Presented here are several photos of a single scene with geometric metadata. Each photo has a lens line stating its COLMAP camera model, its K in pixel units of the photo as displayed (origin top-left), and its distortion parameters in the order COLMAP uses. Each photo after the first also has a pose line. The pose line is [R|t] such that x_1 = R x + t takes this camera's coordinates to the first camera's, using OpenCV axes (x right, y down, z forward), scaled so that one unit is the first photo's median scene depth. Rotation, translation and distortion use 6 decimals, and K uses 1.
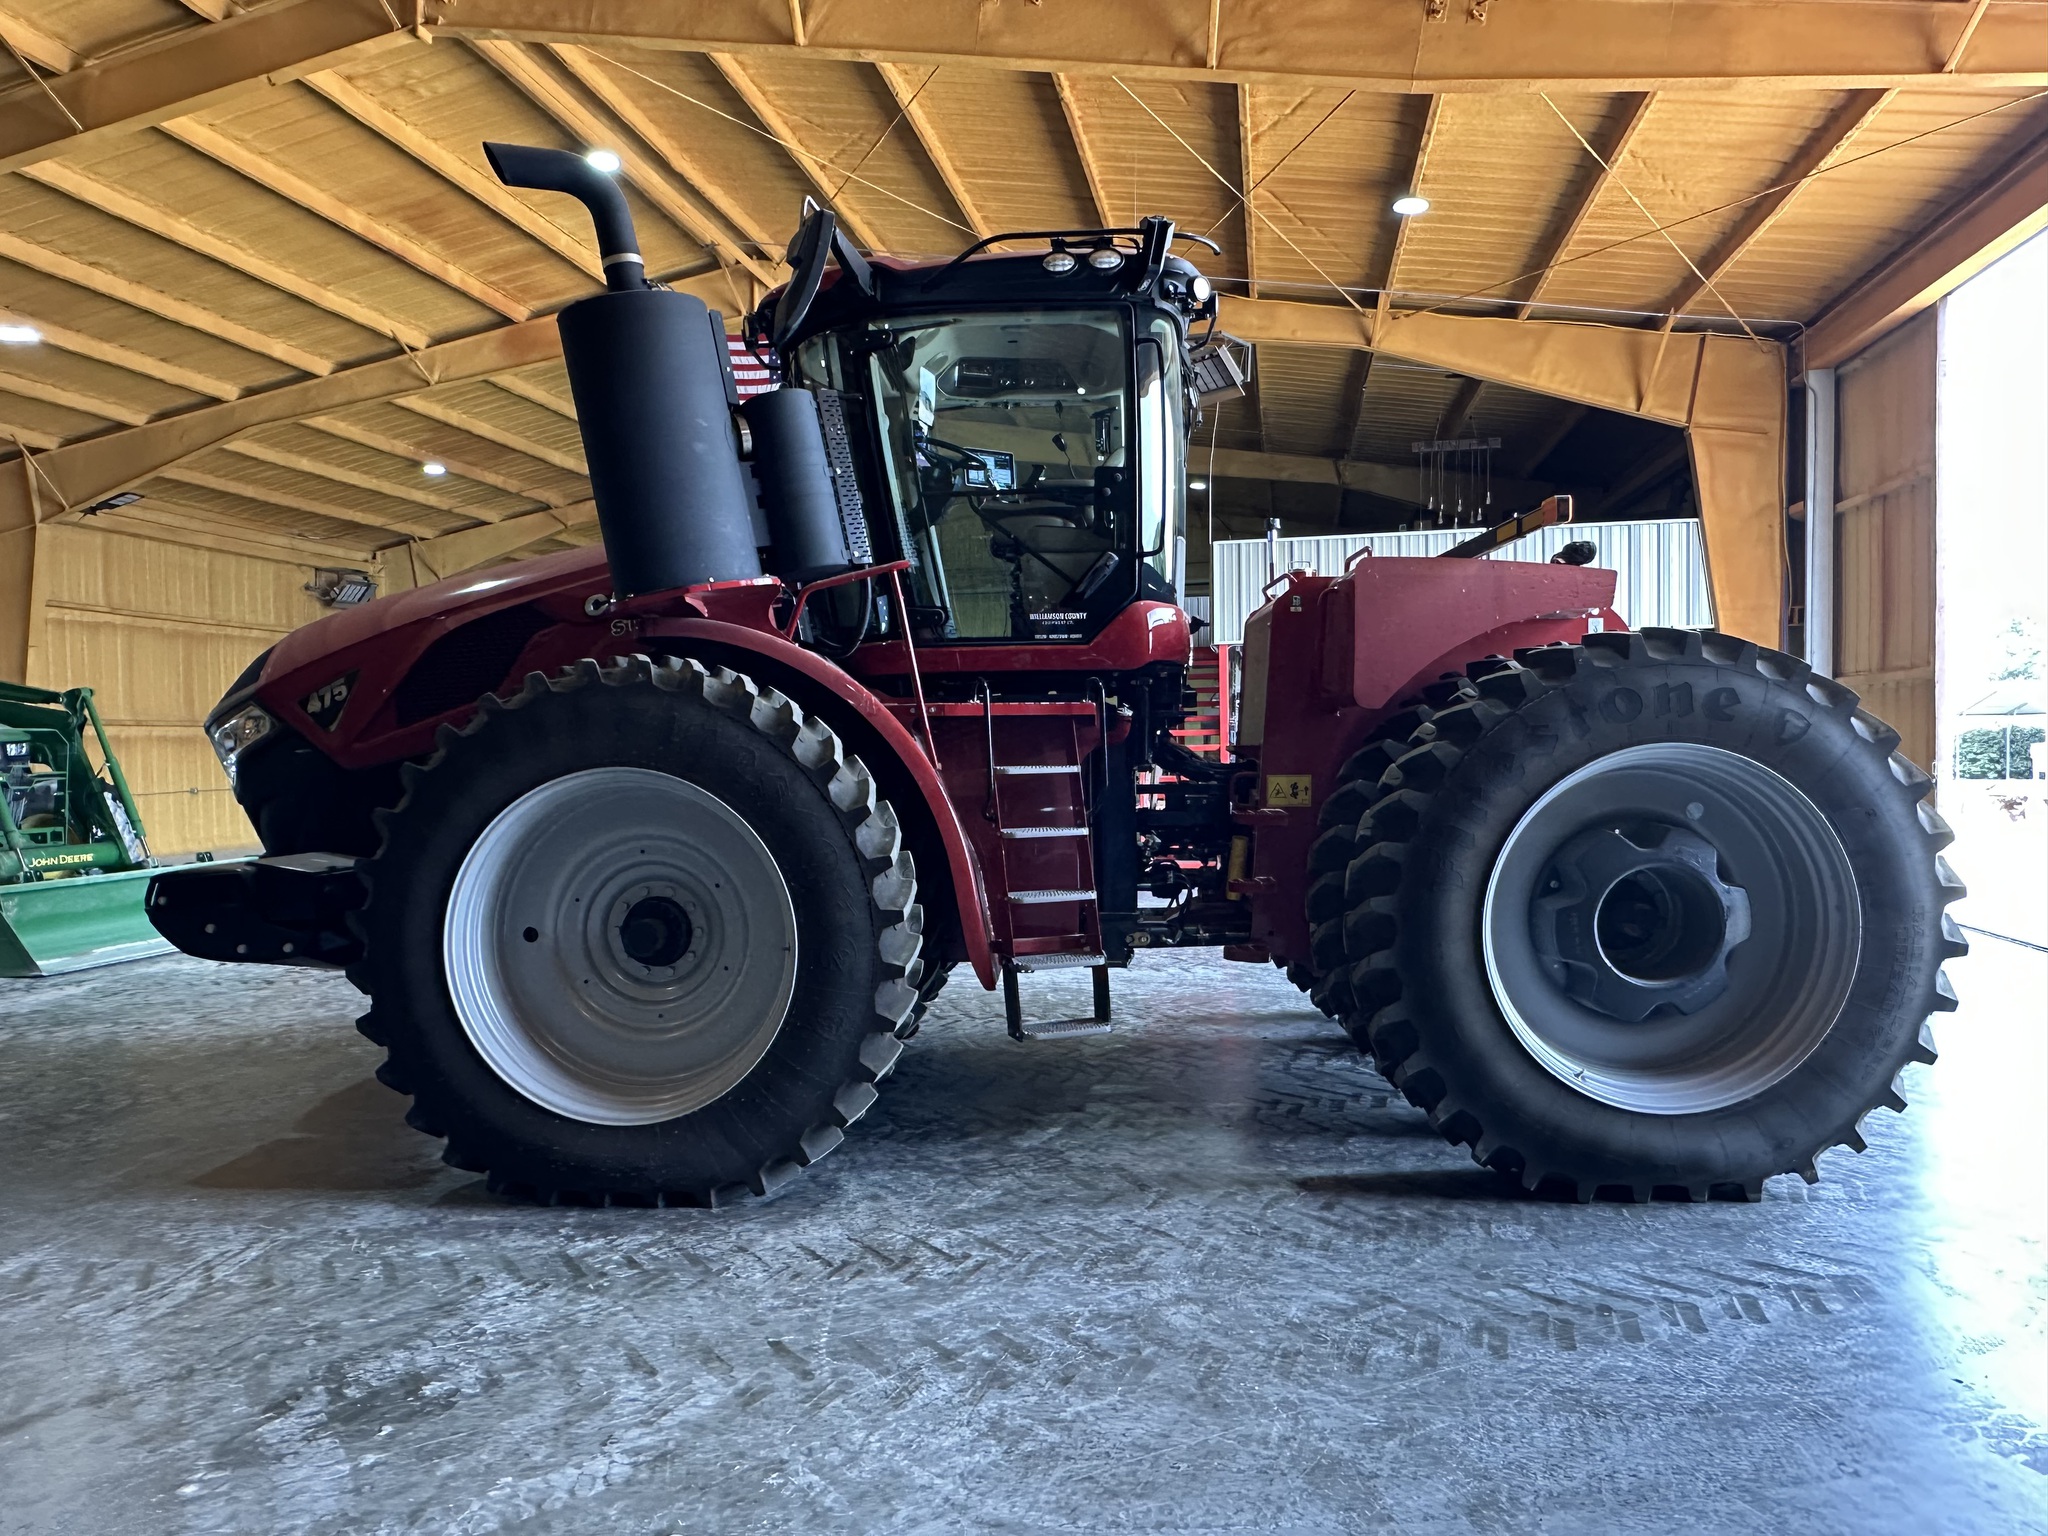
lens RADIAL K [[1321.9, 0, 1018.8], [0, 1321.9, 786.5], [0, 0, 1]] dist [-0.007159, 0.005290]
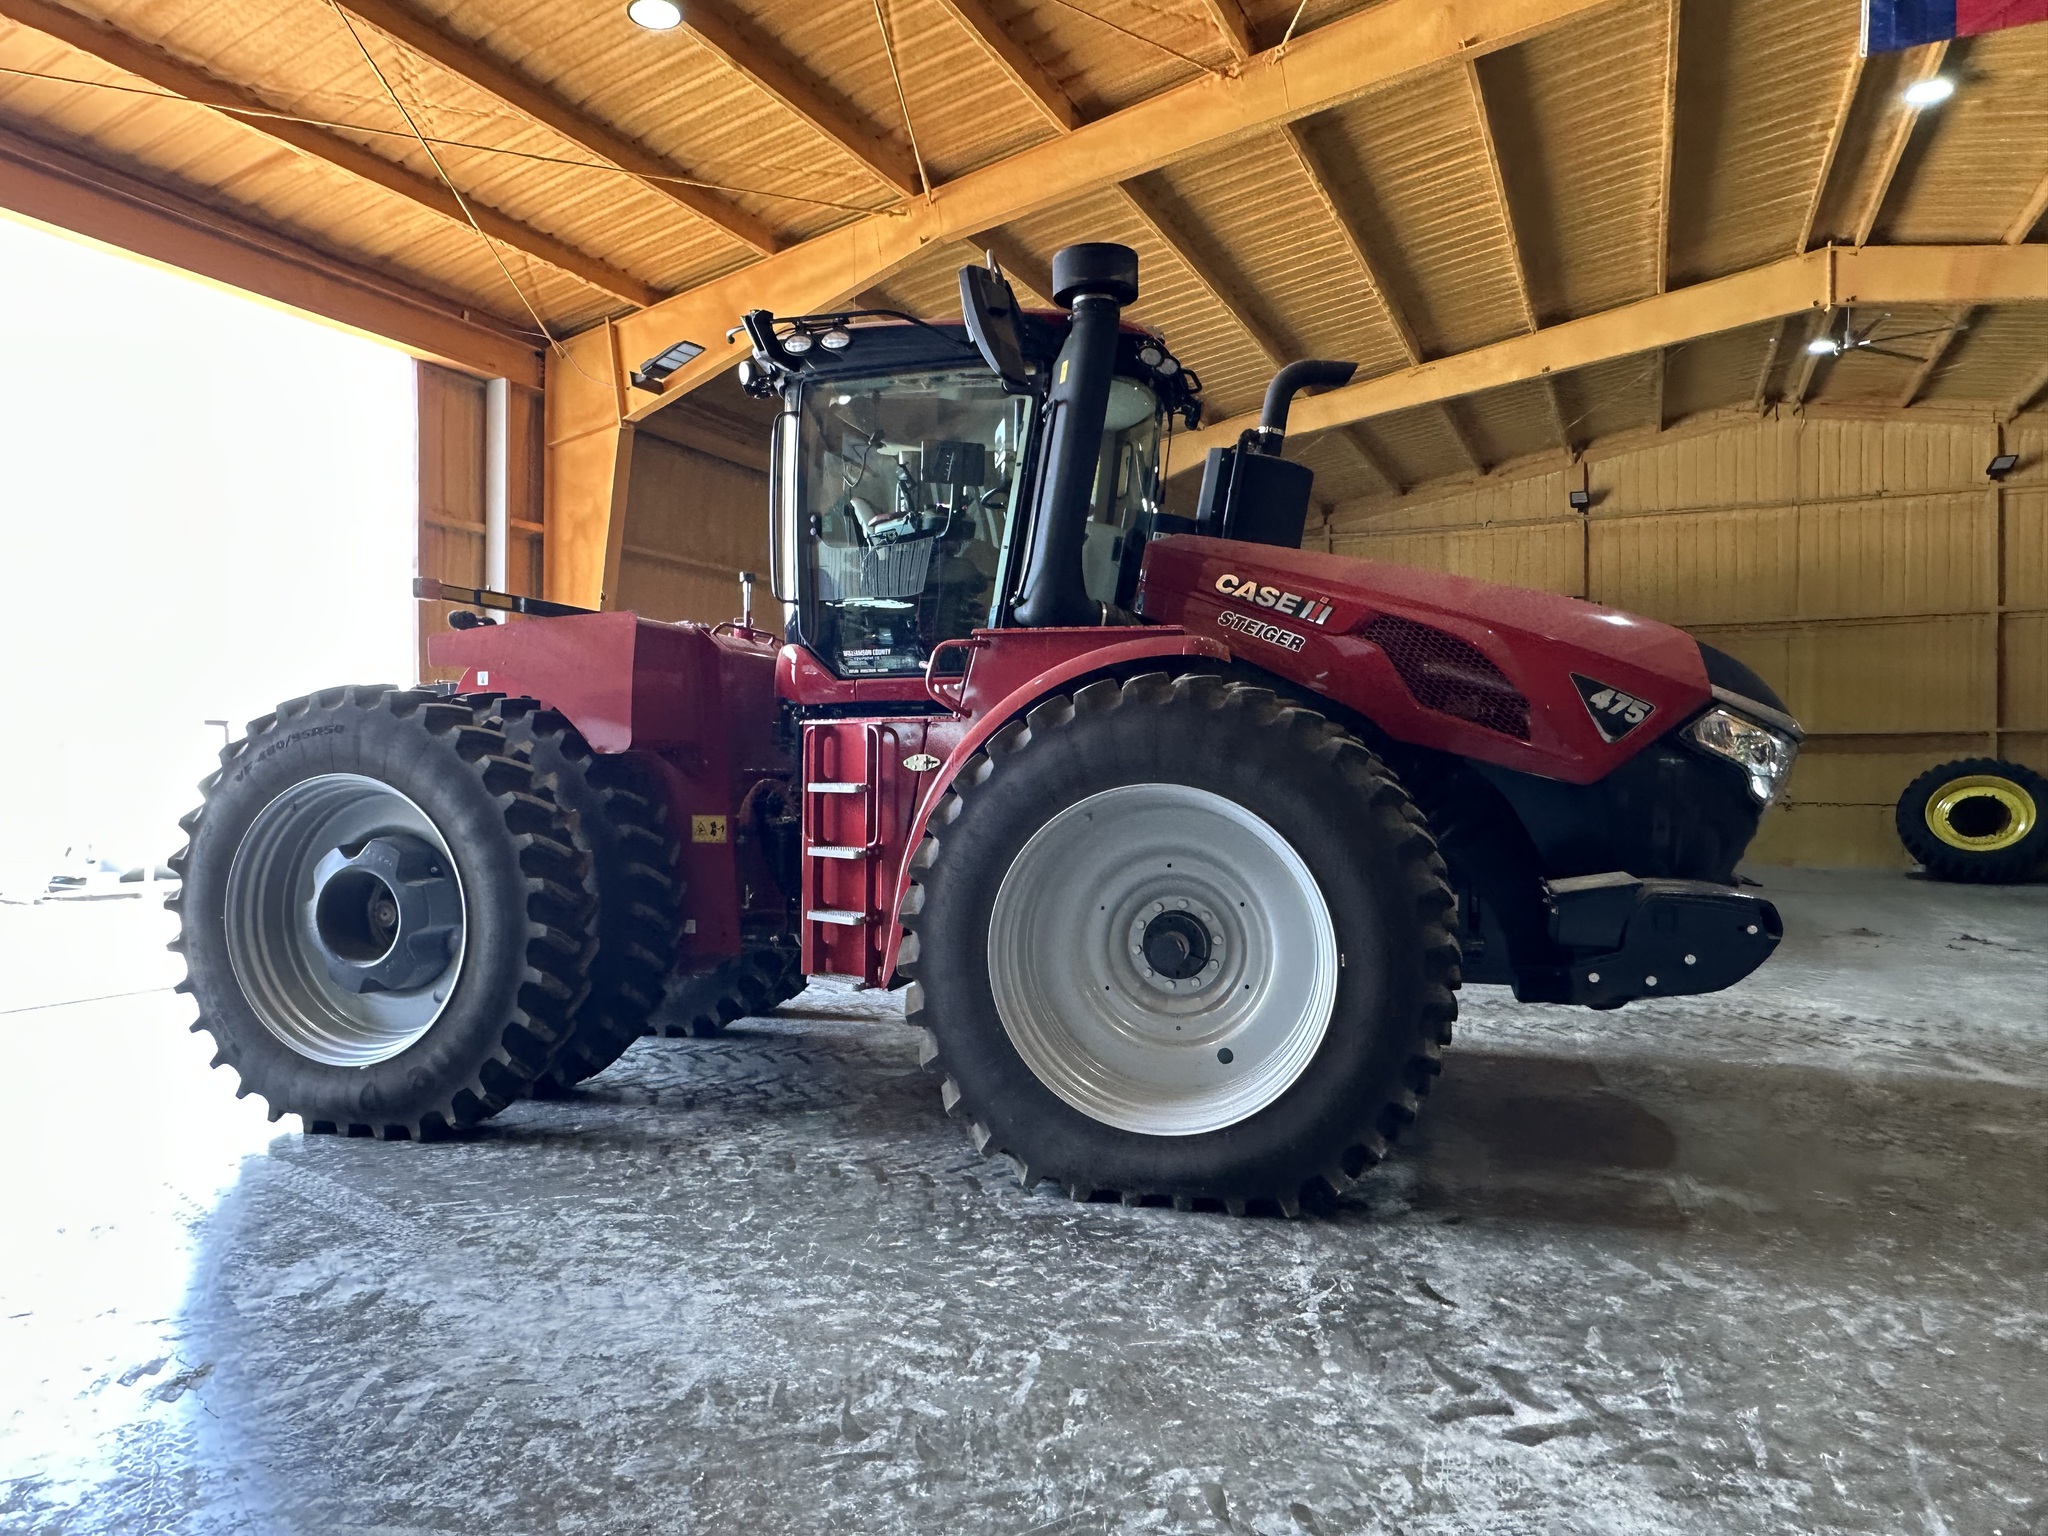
lens RADIAL K [[1321.9, 0, 1010.8], [0, 1321.9, 771.7], [0, 0, 1]] dist [-0.007159, 0.005290]
pose [[-0.968863, 0.016972, 0.247014, -0.349950], [0.024993, 0.999256, 0.029372, -0.065982], [-0.246332, 0.034631, -0.968567, 2.328072]]
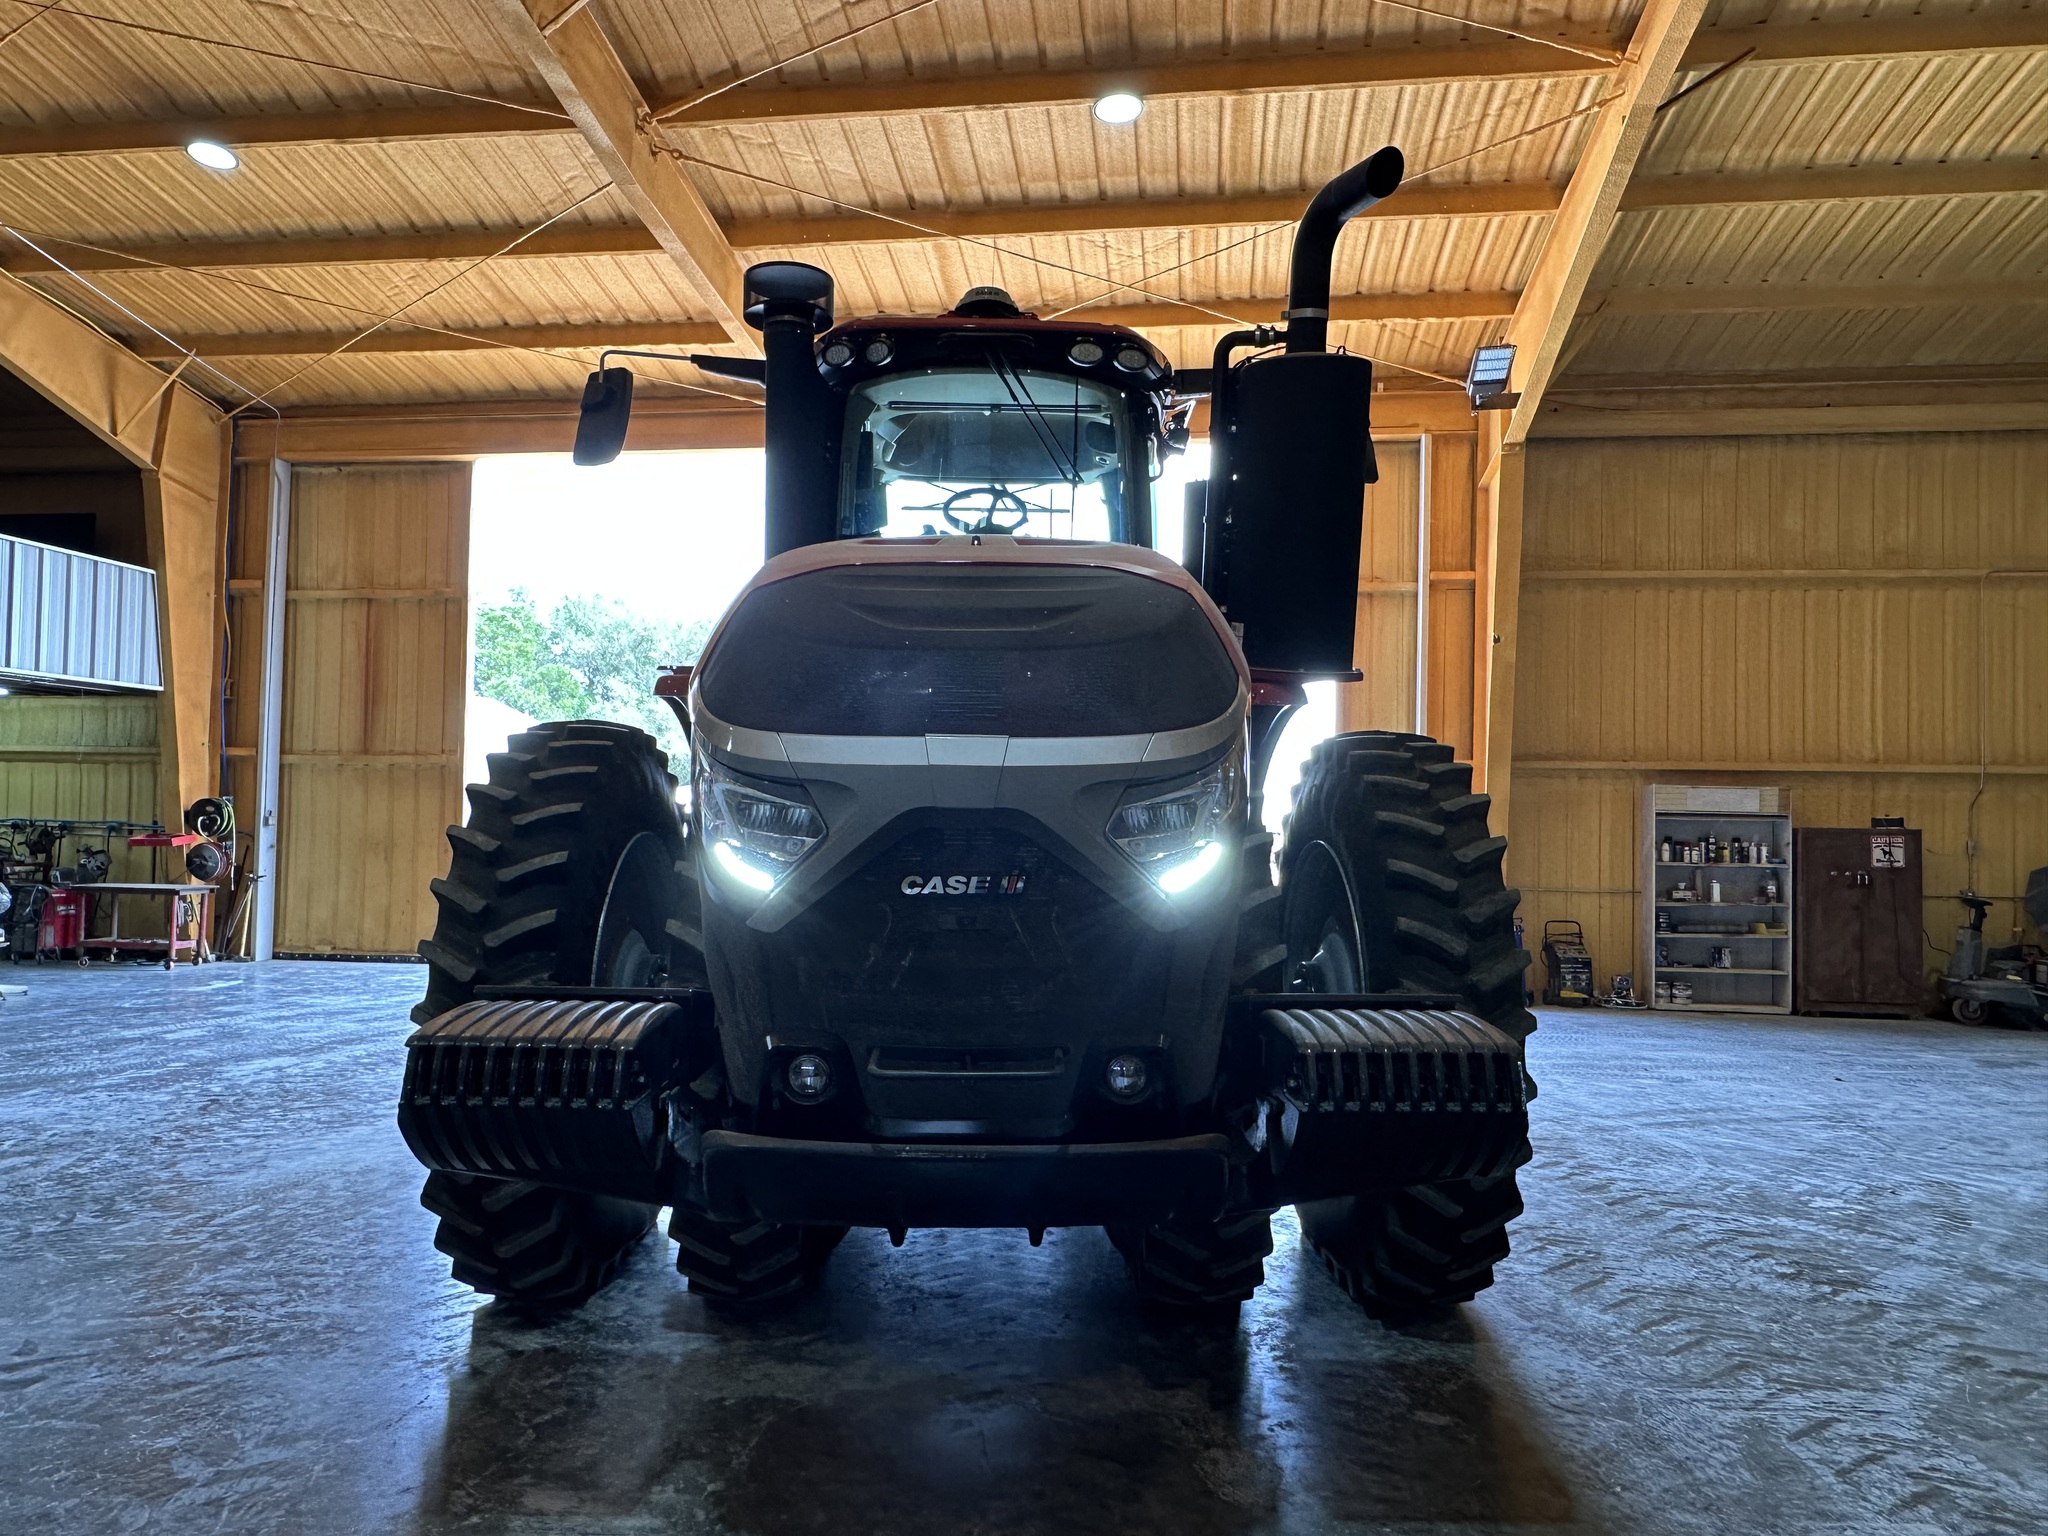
lens RADIAL K [[1321.9, 0, 1020.4], [0, 1321.9, 779.8], [0, 0, 1]] dist [-0.007159, 0.005290]
pose [[-0.070808, 0.042191, 0.996597, -1.141777], [0.016827, 0.999013, -0.041098, -0.021753], [-0.997348, 0.013859, -0.071448, 1.193950]]
